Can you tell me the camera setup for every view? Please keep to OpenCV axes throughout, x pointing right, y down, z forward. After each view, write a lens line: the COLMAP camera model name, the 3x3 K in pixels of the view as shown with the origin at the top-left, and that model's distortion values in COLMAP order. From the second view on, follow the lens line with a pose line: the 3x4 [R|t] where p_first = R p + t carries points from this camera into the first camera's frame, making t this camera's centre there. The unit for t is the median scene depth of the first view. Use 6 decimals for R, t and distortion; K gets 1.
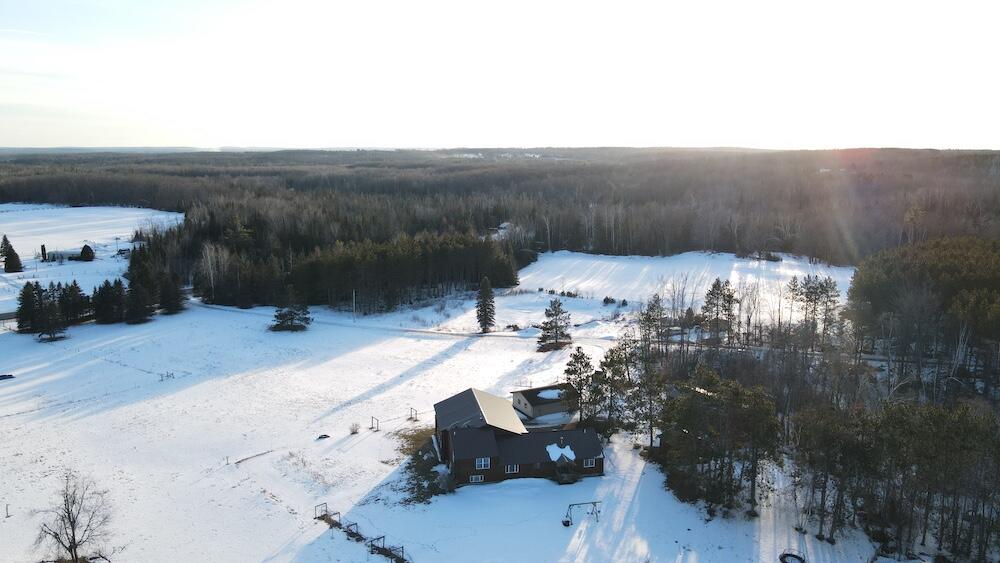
lens RADIAL K [[732.9, 0, 502.6], [0, 732.9, 298.0], [0, 0, 1]] dist [0.004859, 0.003383]
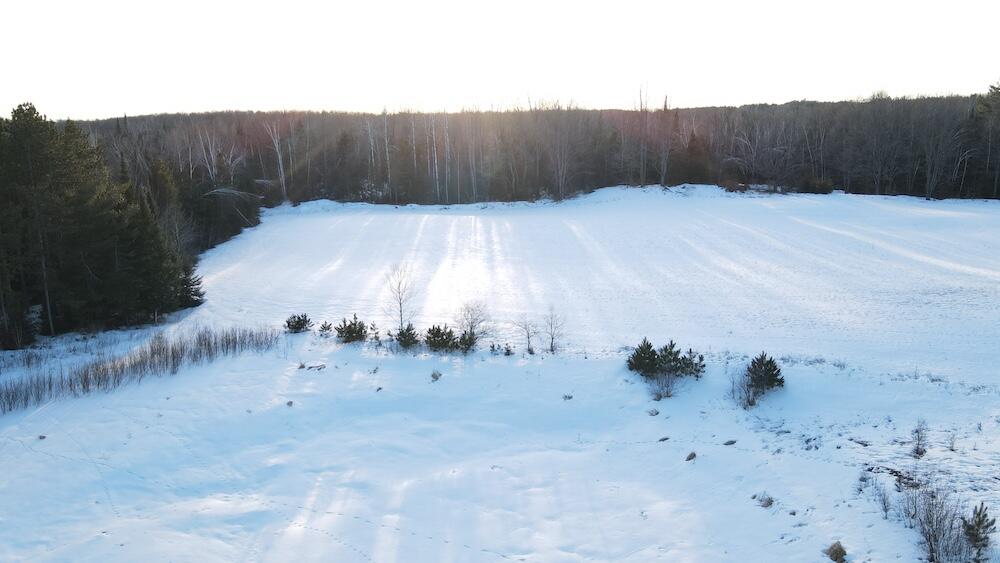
lens RADIAL K [[739.8, 0, 500.0], [0, 739.8, 281.5], [0, 0, 1]] dist [0.011179, 0.006696]
pose [[0.929564, -0.079160, 0.360062, 0.042307], [0.076818, 0.996827, 0.020835, -0.036589], [-0.360569, 0.008292, 0.932696, 1.125431]]
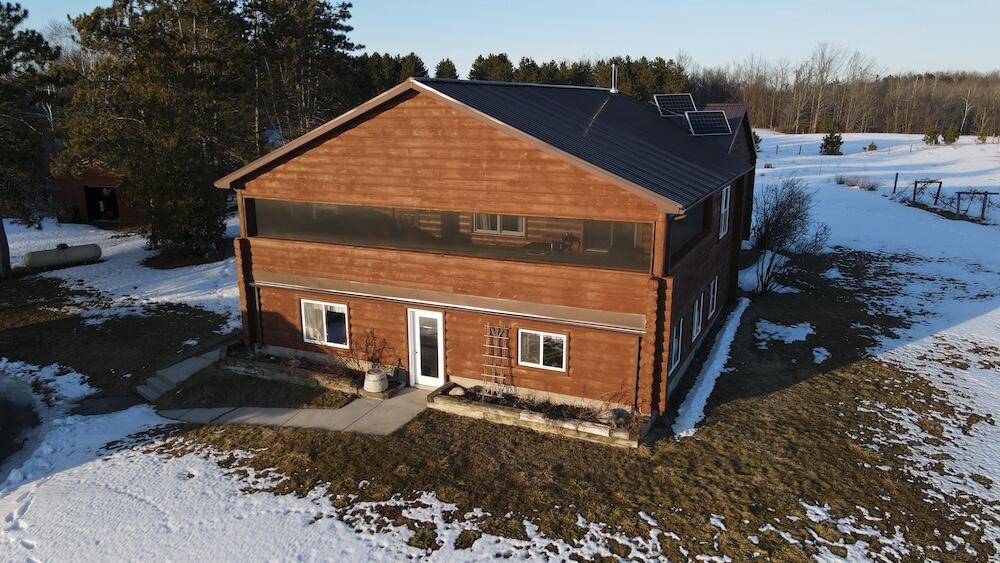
lens RADIAL K [[737.5, 0, 500.0], [0, 737.5, 281.5], [0, 0, 1]] dist [0.013259, 0.013364]
pose [[-0.815824, -0.137115, 0.561810, -0.089134], [0.110035, 0.916932, 0.383572, 0.066764], [-0.567735, 0.374746, -0.732968, 0.703898]]
